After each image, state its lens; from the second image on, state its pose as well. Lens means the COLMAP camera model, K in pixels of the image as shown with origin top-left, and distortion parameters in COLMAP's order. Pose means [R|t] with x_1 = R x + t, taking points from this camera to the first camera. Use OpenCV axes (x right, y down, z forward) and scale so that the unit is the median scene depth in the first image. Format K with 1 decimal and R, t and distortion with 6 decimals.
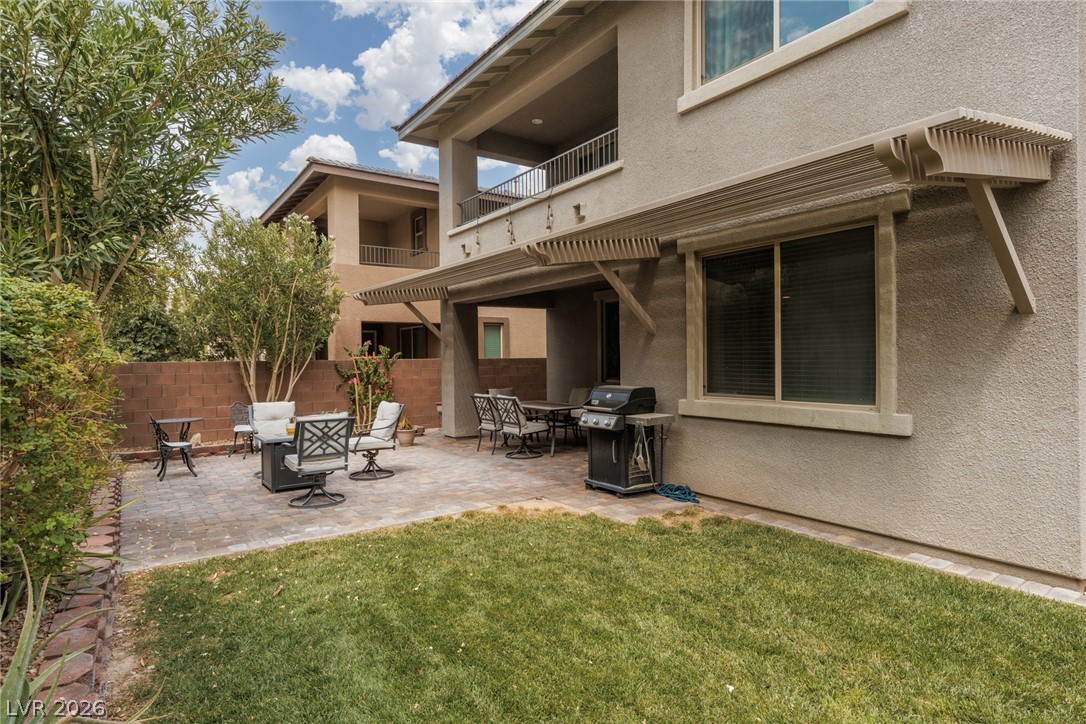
lens RADIAL K [[602.3, 0, 550.3], [0, 602.3, 363.6], [0, 0, 1]] dist [0.005759, -0.001170]
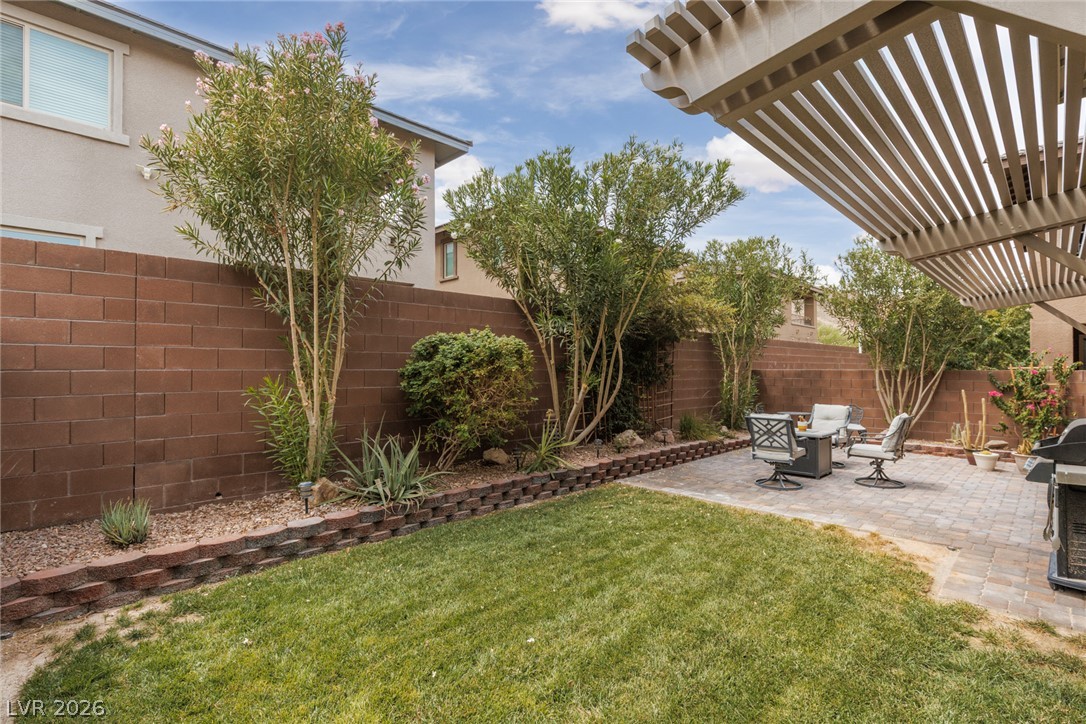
lens RADIAL K [[507.2, 0, 548.5], [0, 507.2, 366.1], [0, 0, 1]] dist [-0.007270, 0.001845]
pose [[0.157018, 0.005958, -0.987578, 0.574156], [-0.011206, 0.999928, 0.004251, -0.014482], [0.987532, 0.010399, 0.157074, 0.373185]]
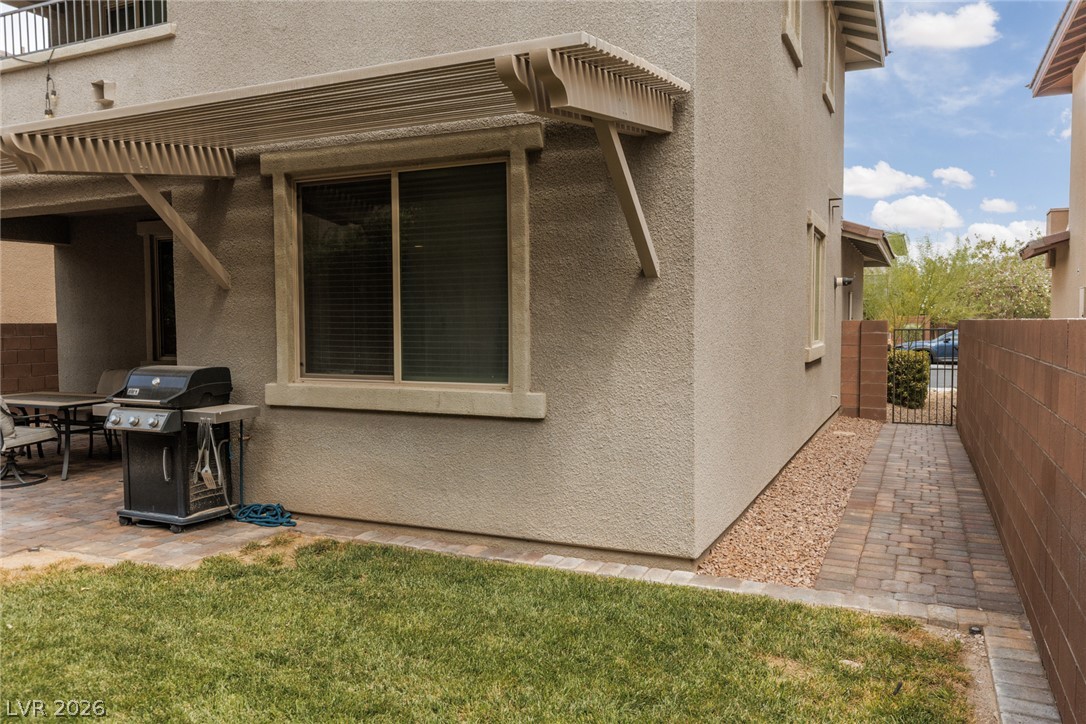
lens RADIAL K [[812.0, 0, 565.3], [0, 812.0, 364.5], [0, 0, 1]] dist [0.003001, -0.001334]
pose [[0.862173, -0.020005, 0.506219, 0.034964], [-0.000041, 0.999217, 0.039559, -0.000305], [-0.506614, -0.034127, 0.861497, 0.005318]]
